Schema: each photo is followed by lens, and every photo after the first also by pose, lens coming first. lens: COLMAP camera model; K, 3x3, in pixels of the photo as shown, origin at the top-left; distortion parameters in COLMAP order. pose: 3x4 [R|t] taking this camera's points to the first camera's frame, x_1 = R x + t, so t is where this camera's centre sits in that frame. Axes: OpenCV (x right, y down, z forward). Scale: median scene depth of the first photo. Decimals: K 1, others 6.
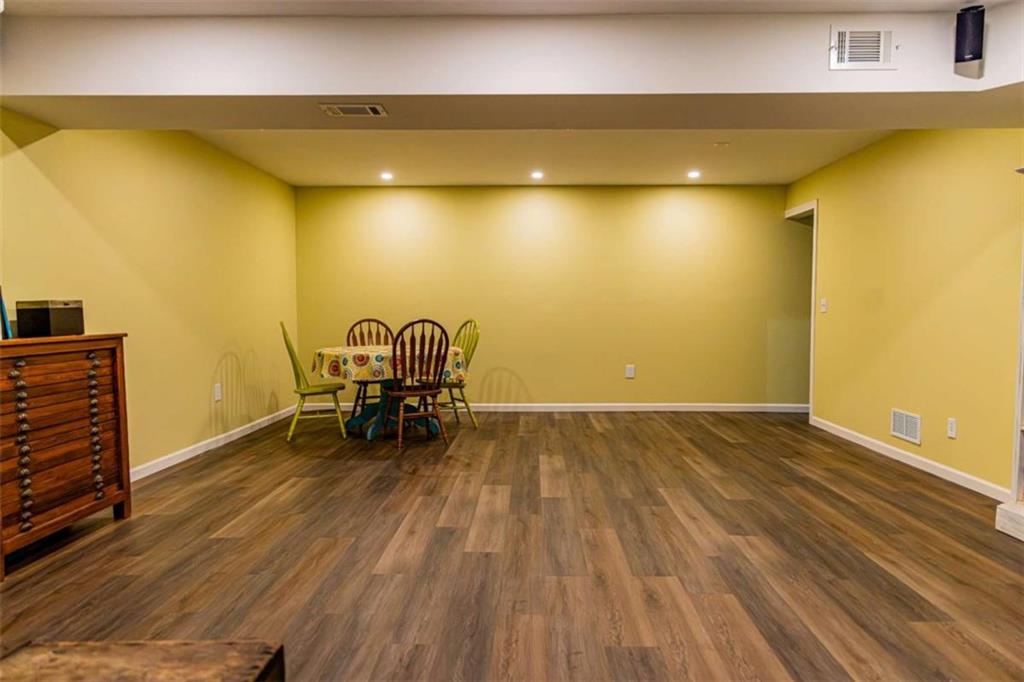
lens RADIAL K [[703.2, 0, 517.6], [0, 703.2, 338.8], [0, 0, 1]] dist [0.007462, -0.010718]
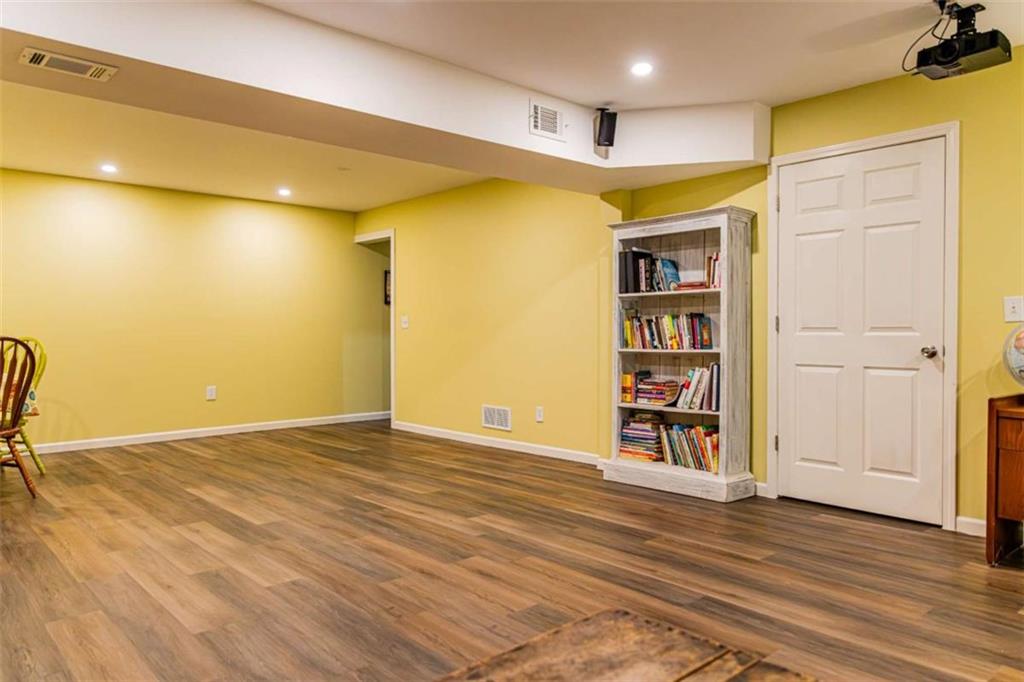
lens RADIAL K [[703.2, 0, 516.5], [0, 703.2, 337.4], [0, 0, 1]] dist [0.007462, -0.010718]
pose [[0.727213, -0.010044, 0.686338, -0.414708], [0.032192, 0.999292, -0.019485, 0.009216], [-0.685656, 0.036265, 0.727022, 0.099168]]
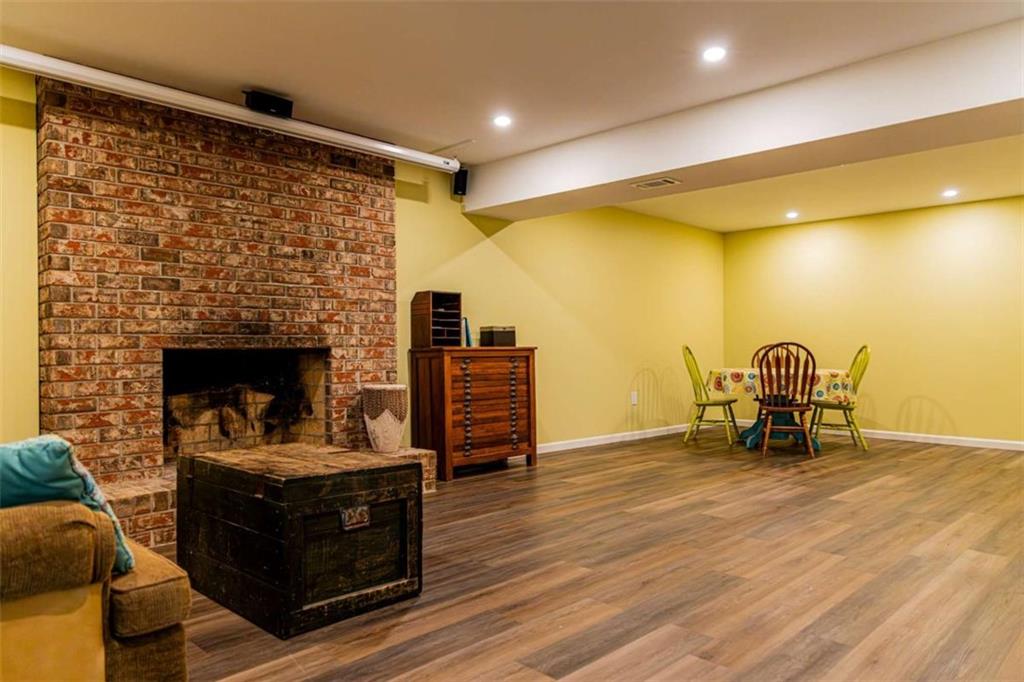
lens RADIAL K [[703.2, 0, 518.1], [0, 703.2, 344.2], [0, 0, 1]] dist [0.007462, -0.010718]
pose [[0.722424, -0.002256, -0.691446, 0.516008], [-0.030459, 0.998920, -0.035083, 0.043756], [0.690779, 0.046405, 0.721576, -0.159695]]
